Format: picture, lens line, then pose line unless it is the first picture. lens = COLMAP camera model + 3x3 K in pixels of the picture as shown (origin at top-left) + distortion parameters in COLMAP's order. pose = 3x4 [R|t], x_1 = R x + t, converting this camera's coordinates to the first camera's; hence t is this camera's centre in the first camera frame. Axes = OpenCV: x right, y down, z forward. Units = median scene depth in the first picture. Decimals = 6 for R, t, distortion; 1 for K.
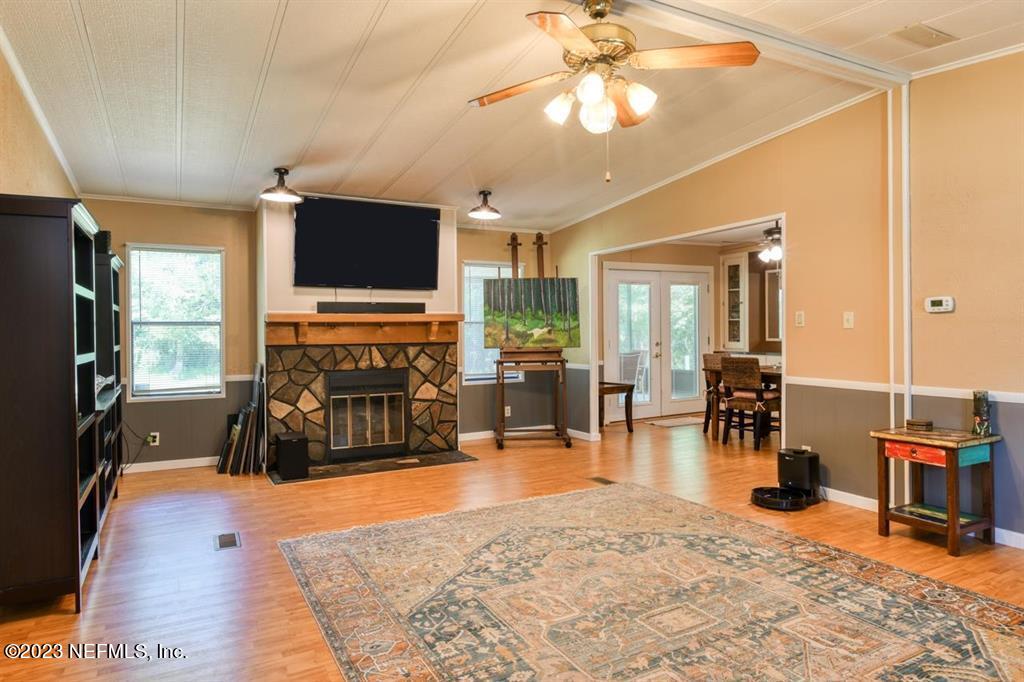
lens RADIAL K [[594.5, 0, 504.0], [0, 594.5, 337.2], [0, 0, 1]] dist [-0.014658, 0.007308]
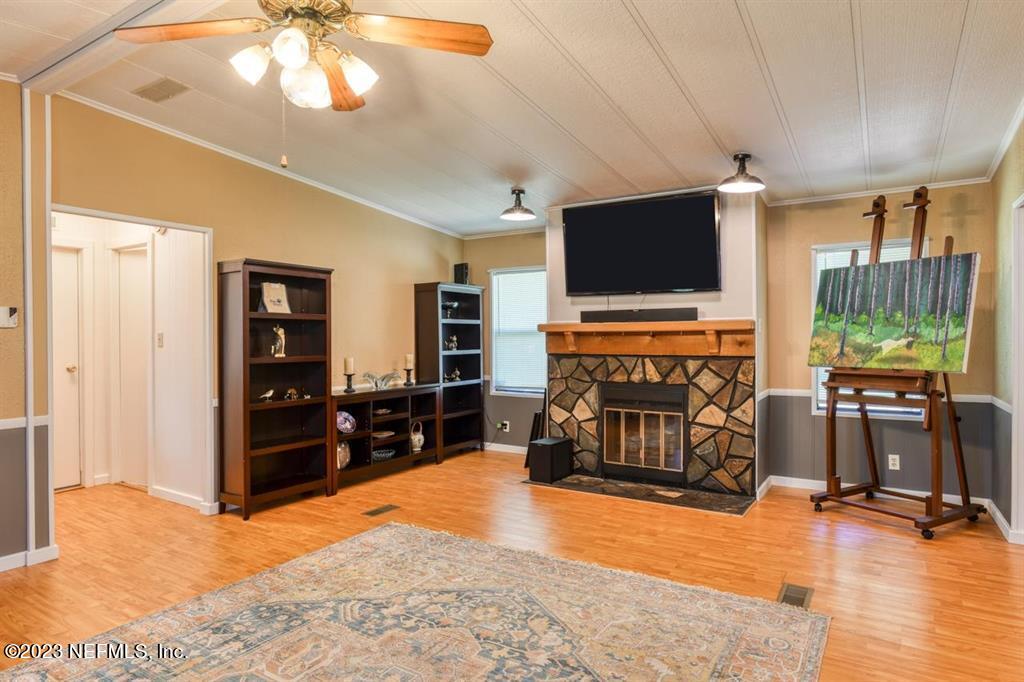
lens RADIAL K [[594.5, 0, 547.0], [0, 594.5, 338.4], [0, 0, 1]] dist [-0.014658, 0.007308]
pose [[0.502078, 0.010005, -0.864764, 0.531530], [-0.010597, 0.999929, 0.005416, -0.019348], [0.864757, 0.006445, 0.502148, 0.454608]]
